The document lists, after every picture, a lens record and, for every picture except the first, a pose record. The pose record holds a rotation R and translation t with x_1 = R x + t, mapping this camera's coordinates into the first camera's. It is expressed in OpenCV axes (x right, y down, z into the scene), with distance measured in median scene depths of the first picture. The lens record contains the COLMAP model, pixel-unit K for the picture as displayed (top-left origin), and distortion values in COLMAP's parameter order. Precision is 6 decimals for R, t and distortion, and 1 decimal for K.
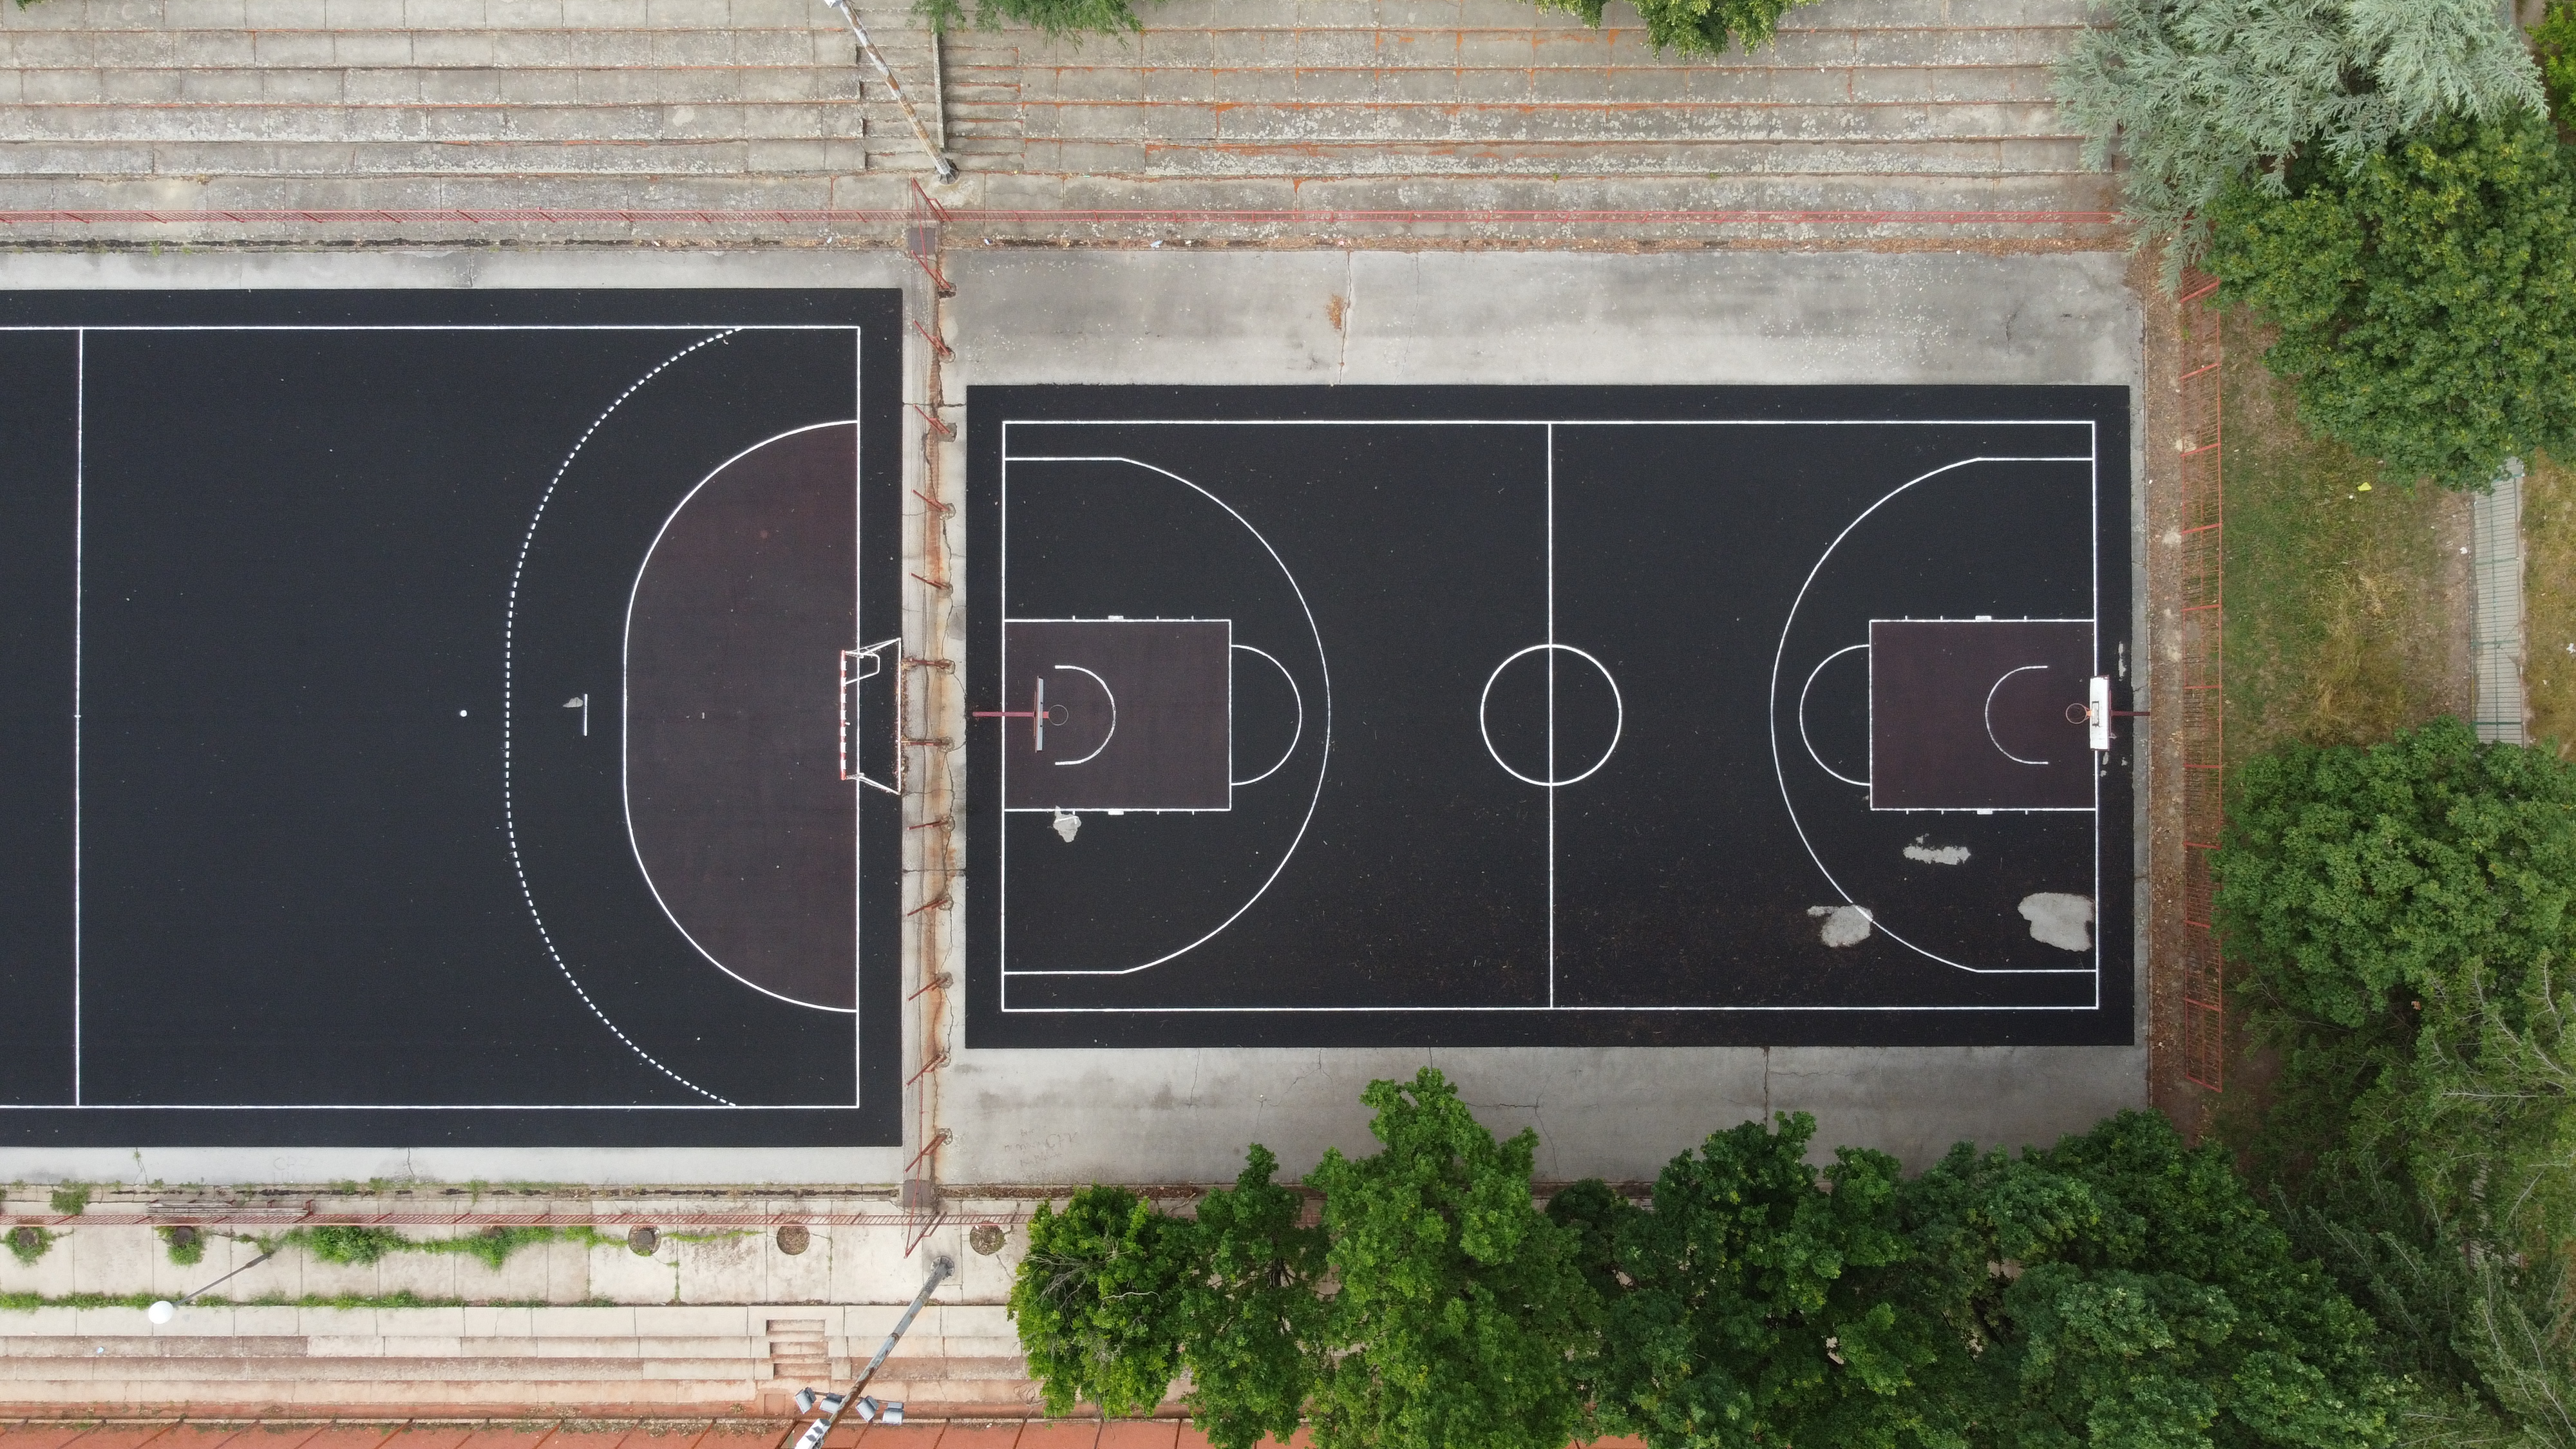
lens RADIAL K [[1789.8, 0, 1307.2], [0, 1789.8, 711.9], [0, 0, 1]] dist [-0.002177, -0.007458]
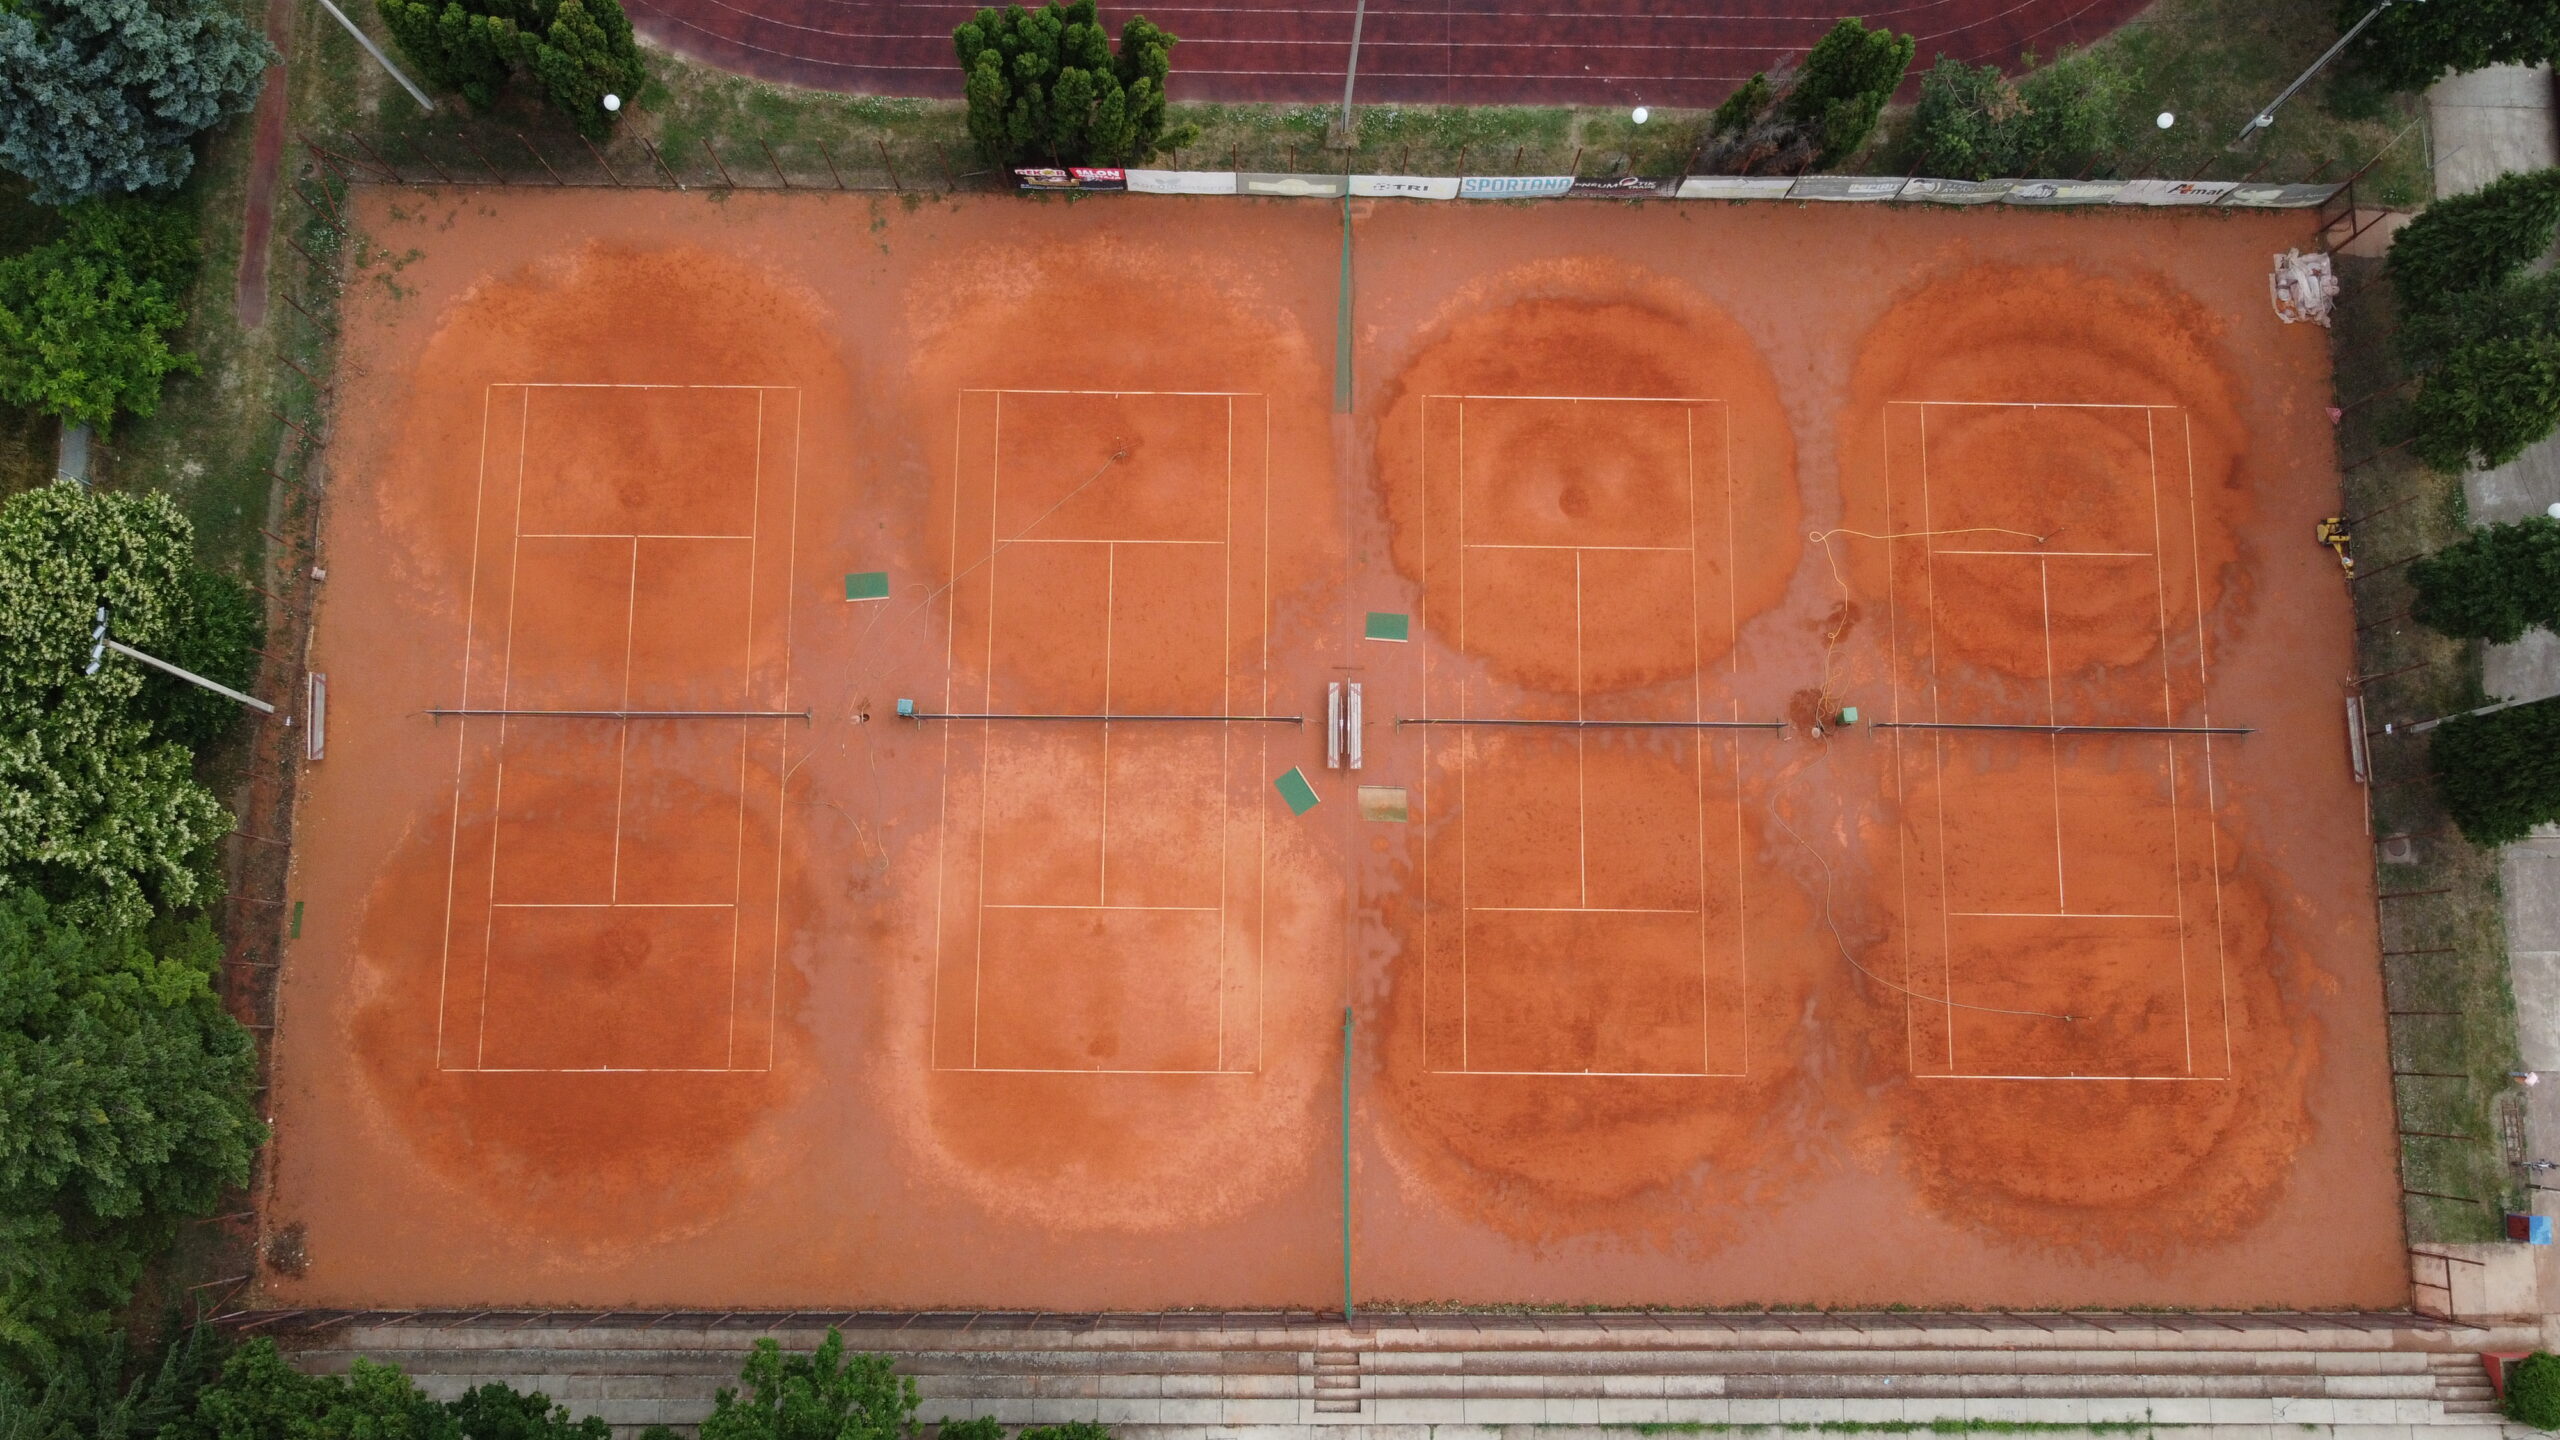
lens RADIAL K [[1809.9, 0, 1284.8], [0, 1809.9, 721.6], [0, 0, 1]] dist [-0.011645, 0.008465]
pose [[-0.999680, -0.009382, -0.023475, -0.213839], [0.005490, -0.986996, 0.160650, 0.615490], [-0.024676, 0.160470, 0.986732, -0.336528]]
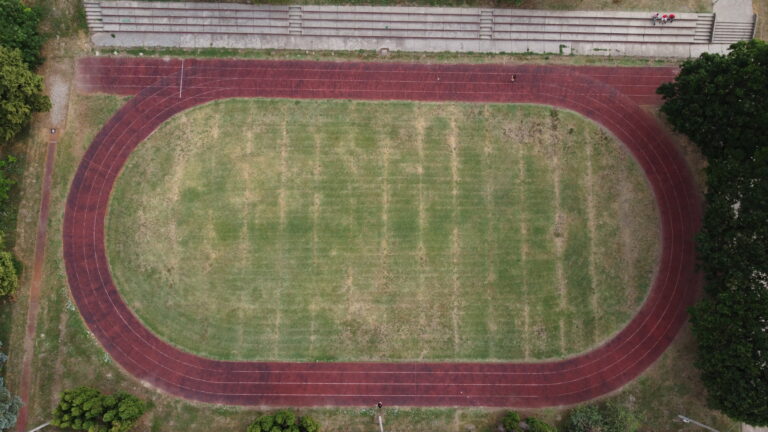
lens RADIAL K [[538.4, 0, 384.0], [0, 538.4, 216.0], [0, 0, 1]] dist [-0.006624, -0.003728]
pose [[-0.999567, -0.016123, -0.024618, -0.260732], [0.011818, -0.986063, 0.165952, 1.575963], [-0.026951, 0.165589, 0.985826, -0.340635]]
